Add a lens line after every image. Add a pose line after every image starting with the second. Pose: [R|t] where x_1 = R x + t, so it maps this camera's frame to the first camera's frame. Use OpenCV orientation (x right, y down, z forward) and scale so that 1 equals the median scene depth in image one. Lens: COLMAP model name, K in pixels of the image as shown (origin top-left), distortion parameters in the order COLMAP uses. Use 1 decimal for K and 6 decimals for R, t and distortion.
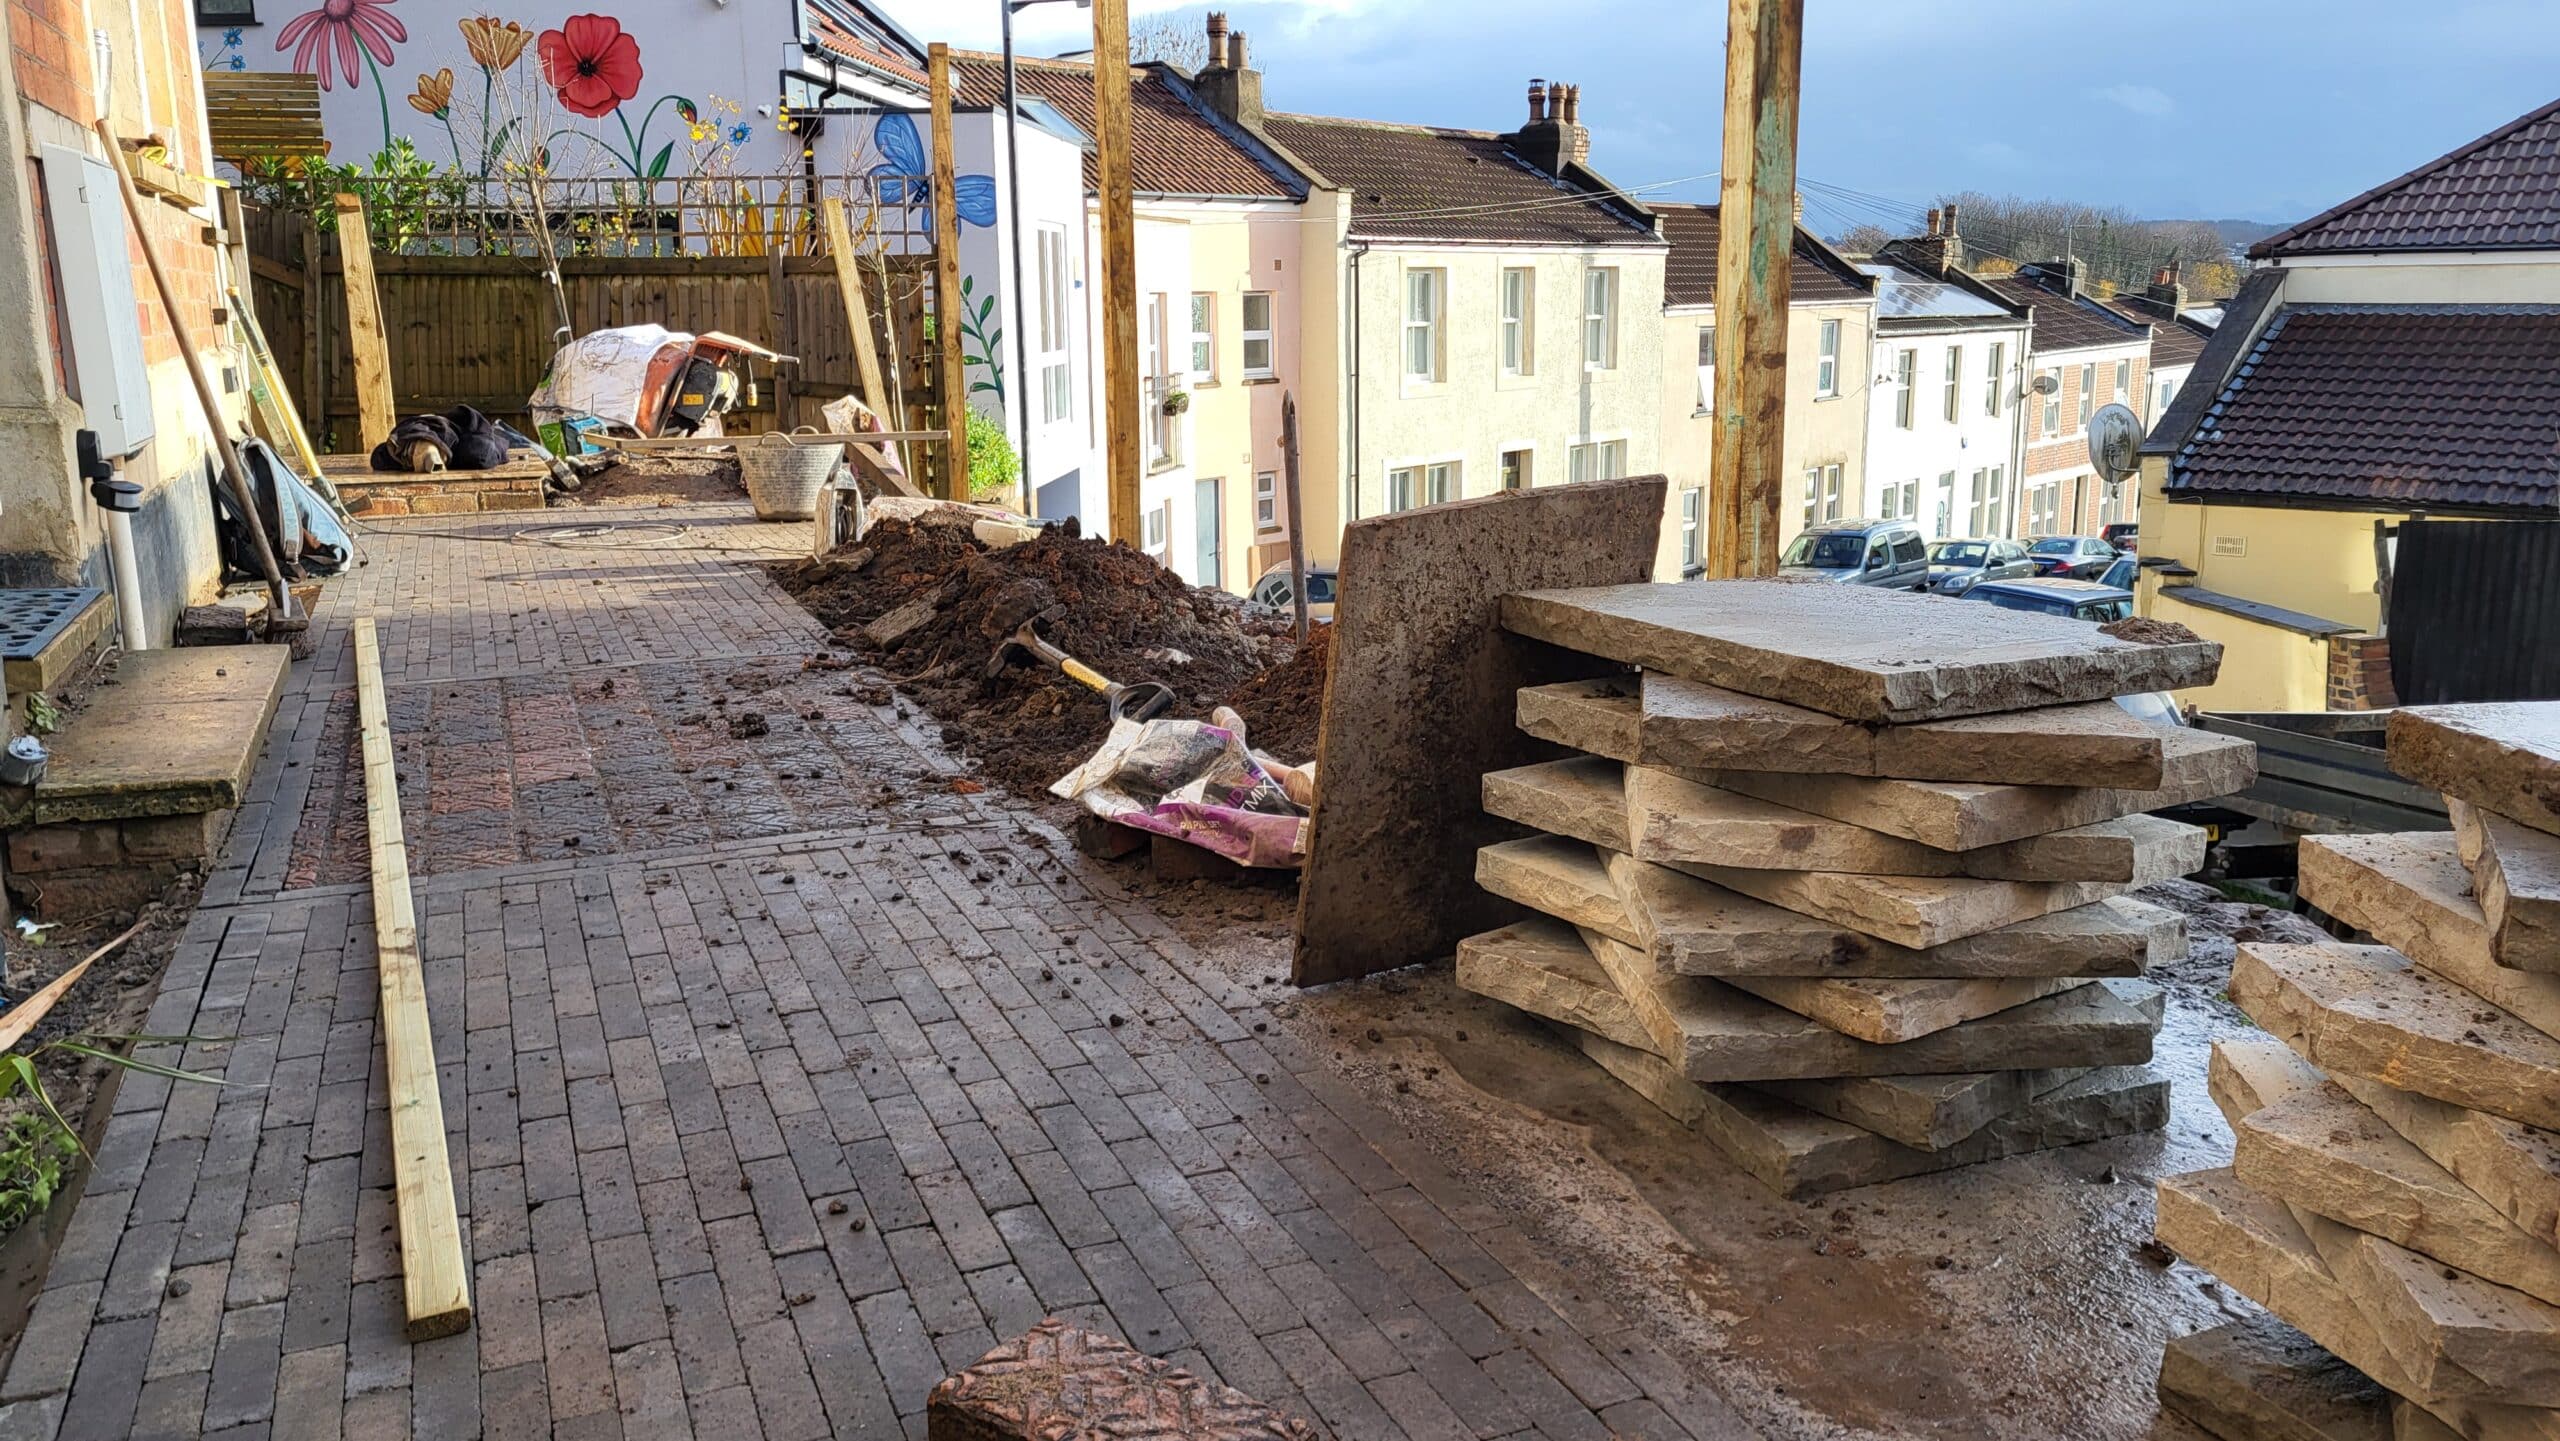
lens RADIAL K [[1917.5, 0, 1274.7], [0, 1917.5, 695.7], [0, 0, 1]] dist [0.071427, -0.052871]
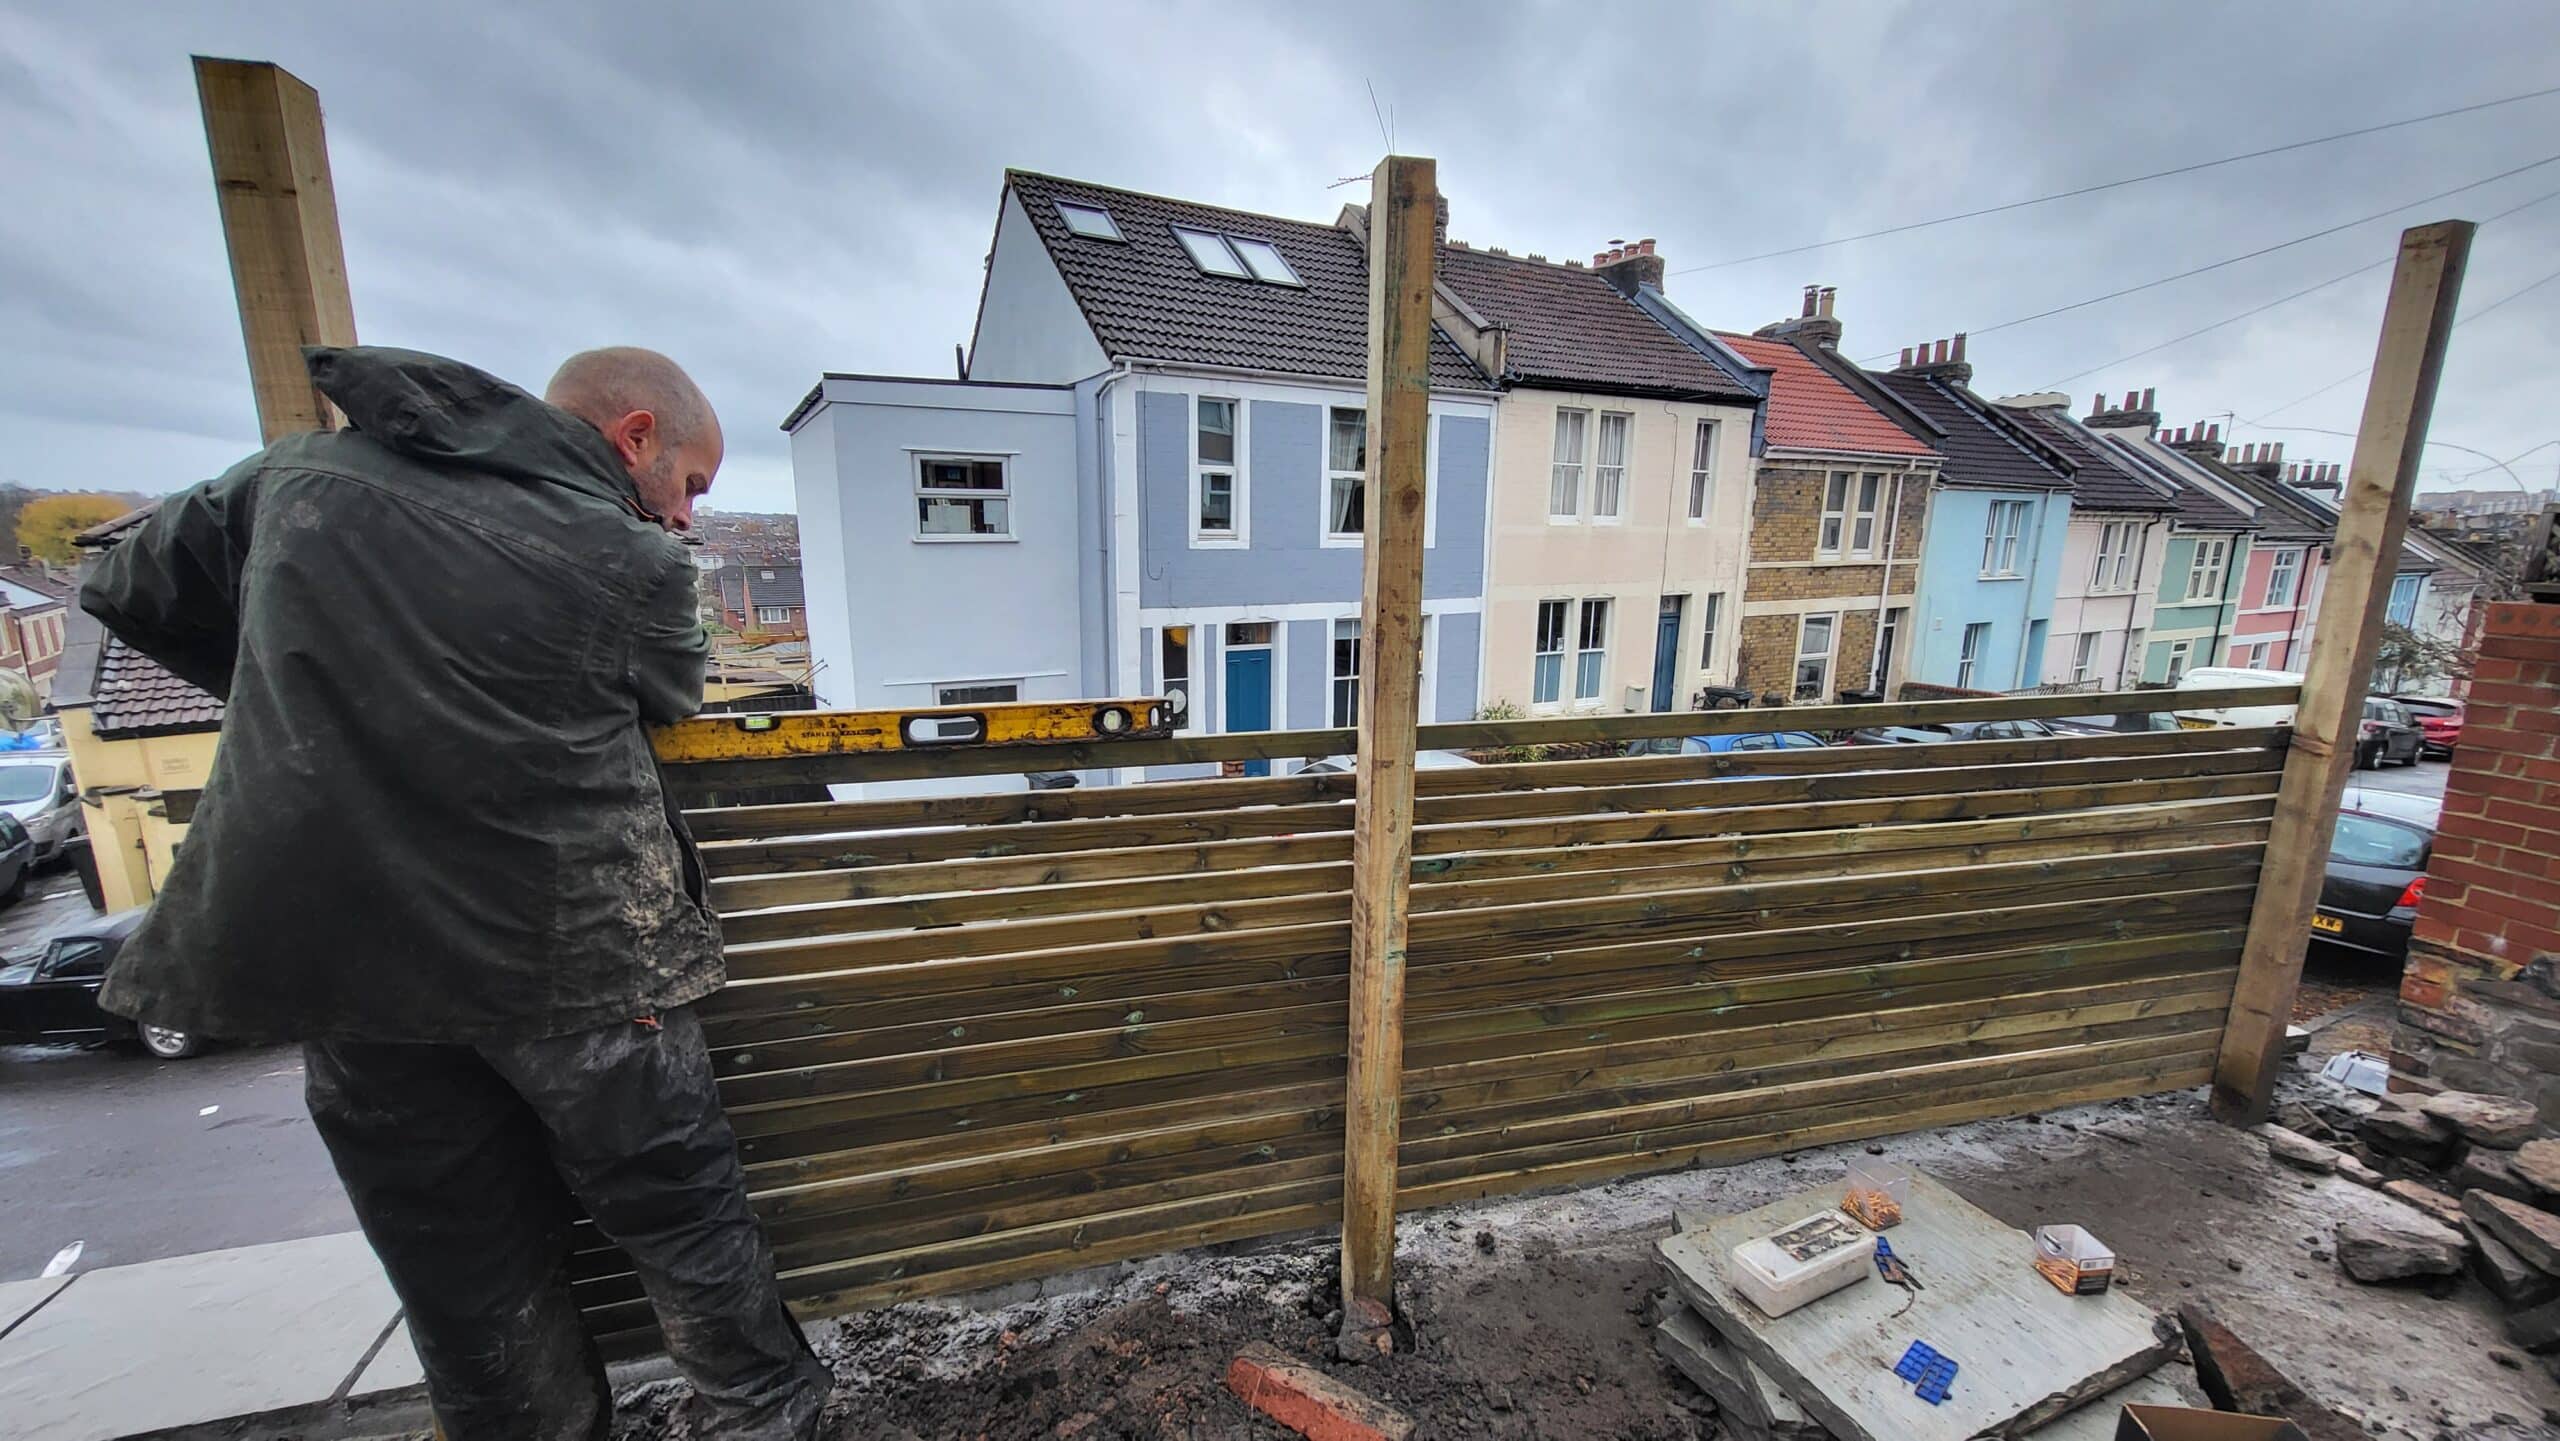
lens RADIAL K [[1005.4, 0, 1261.1], [0, 1005.4, 742.0], [0, 0, 1]] dist [0.002818, -0.001787]
pose [[0.168784, -0.191500, 0.966871, -0.071355], [0.194960, 0.968050, 0.157700, -0.080328], [-0.966179, 0.161884, 0.200726, 0.197488]]
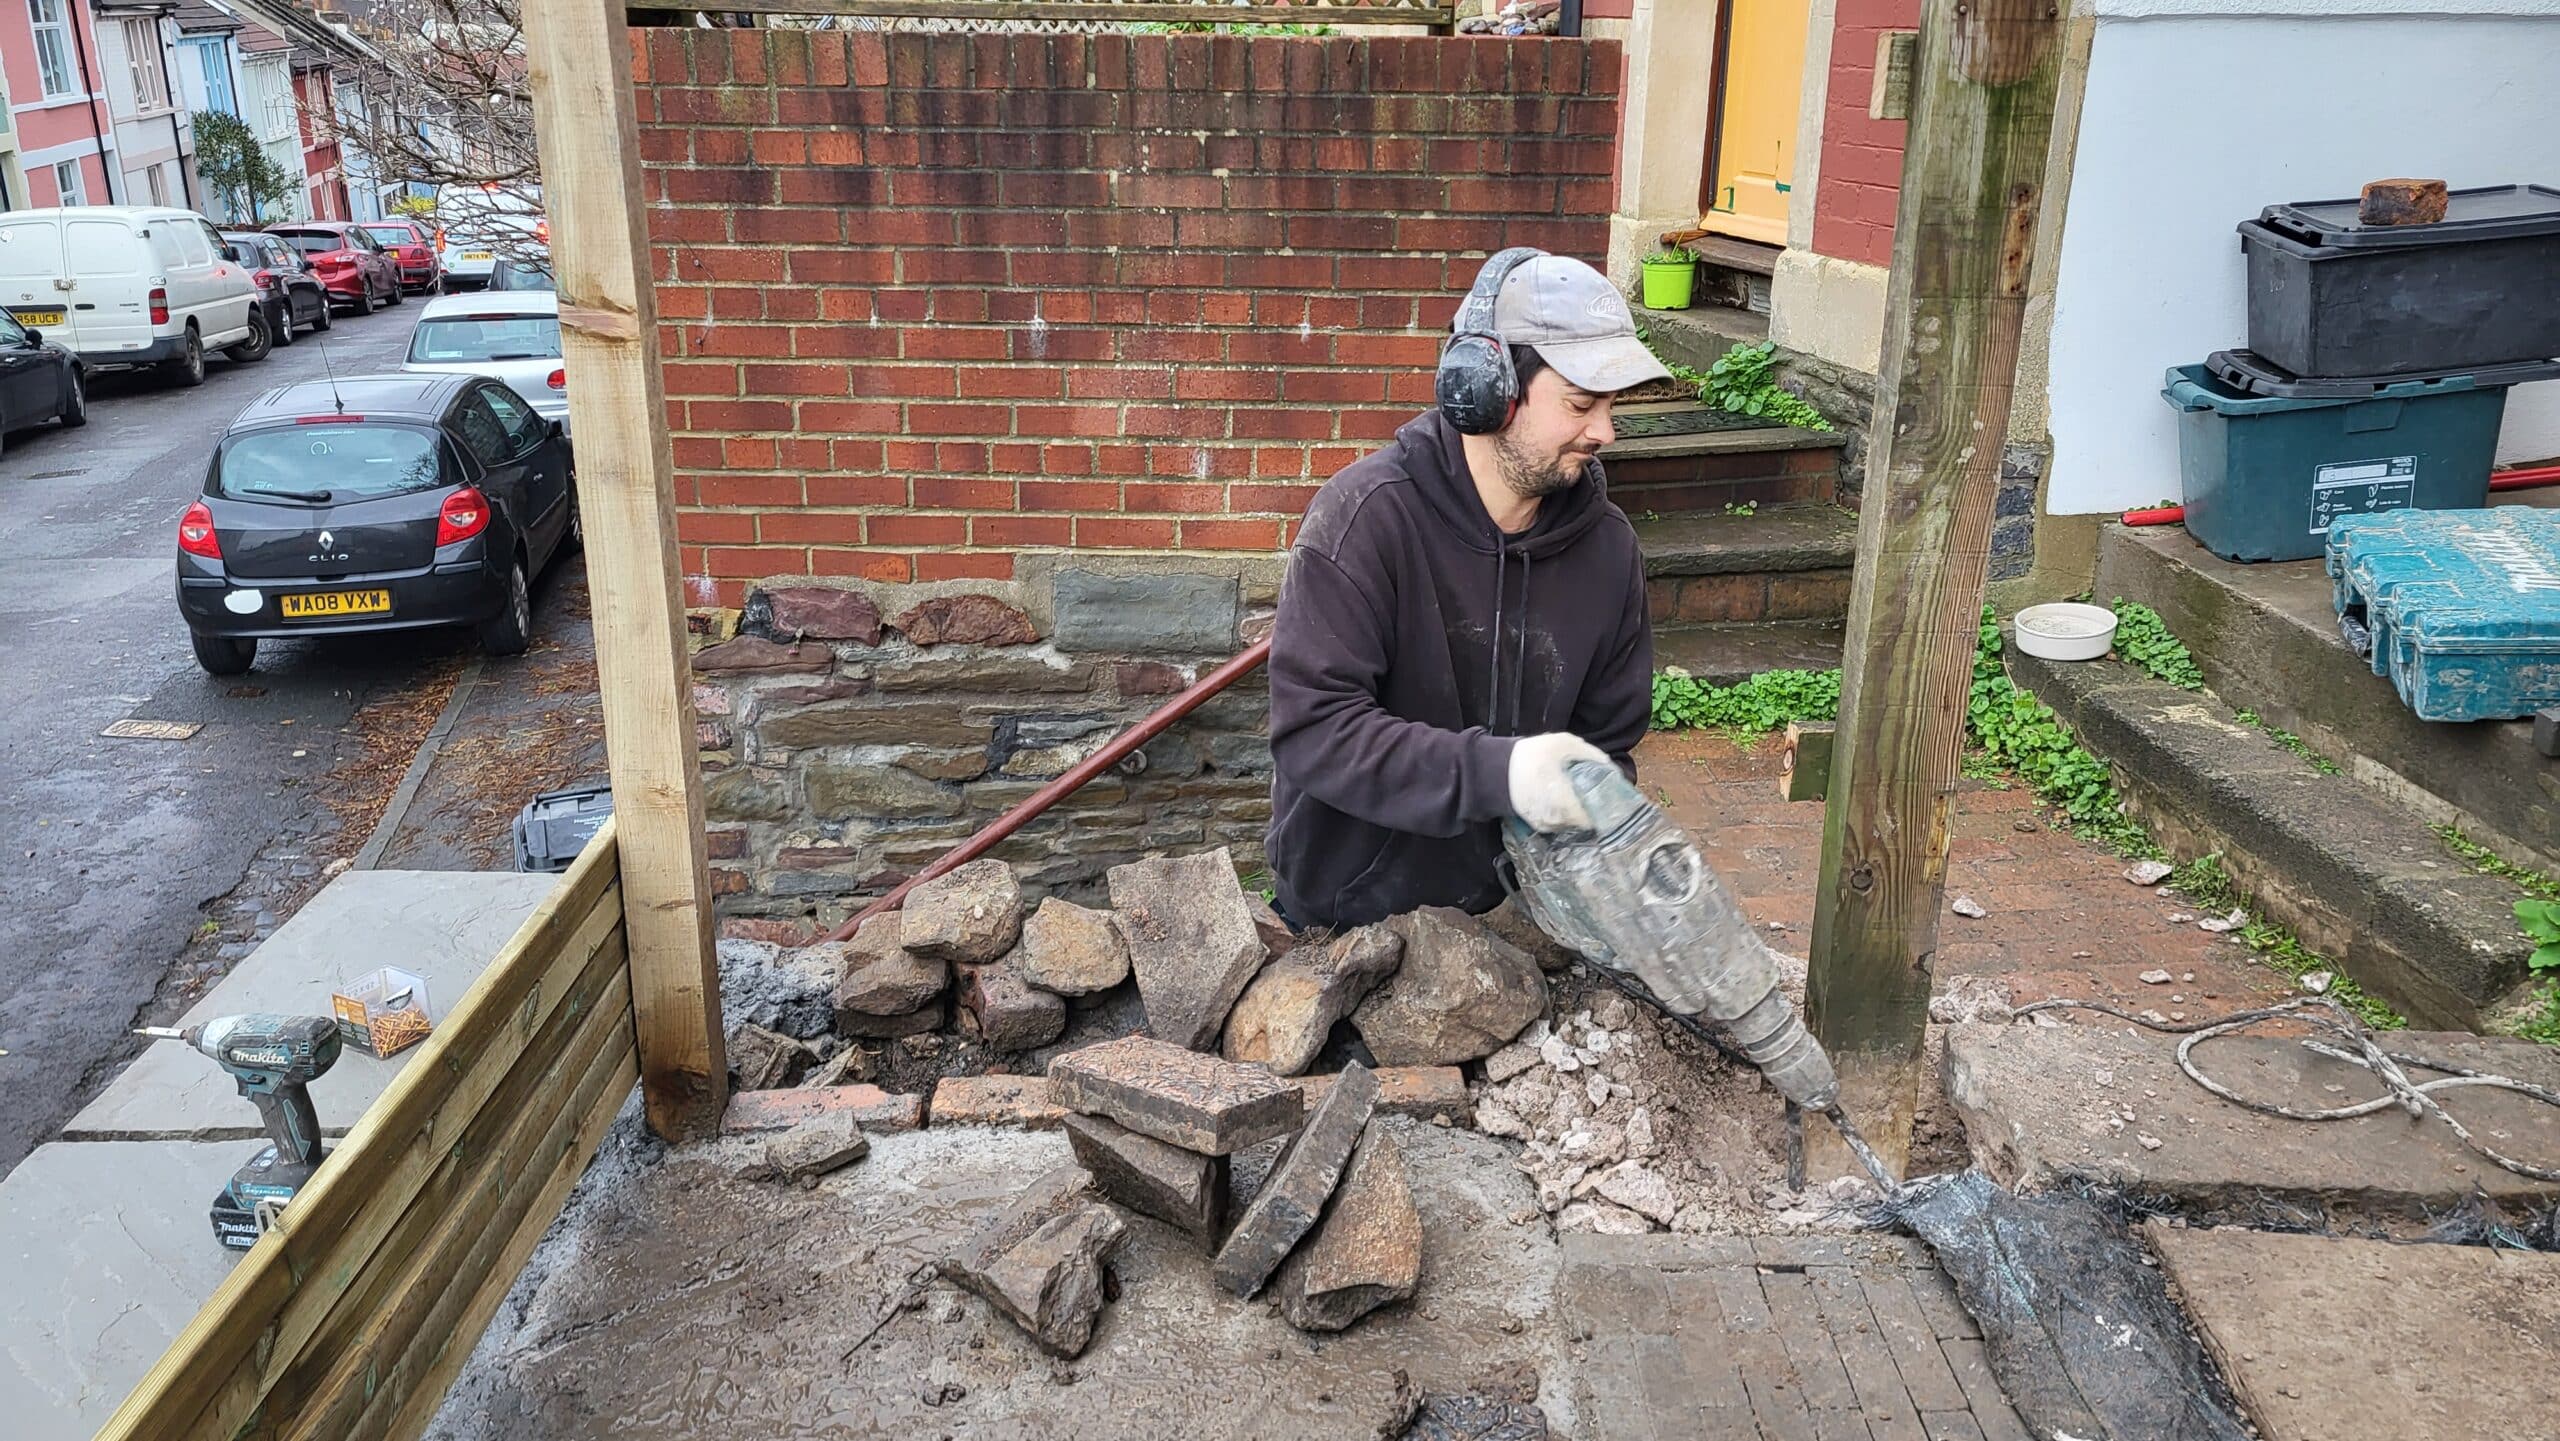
lens RADIAL K [[1917.5, 0, 1296.8], [0, 1917.5, 677.1], [0, 0, 1]] dist [0.071427, -0.052871]
pose [[-0.920143, -0.127038, 0.370403, 0.016511], [0.081301, 0.863322, 0.498062, -0.063471], [-0.383050, 0.488402, -0.784051, 0.167006]]
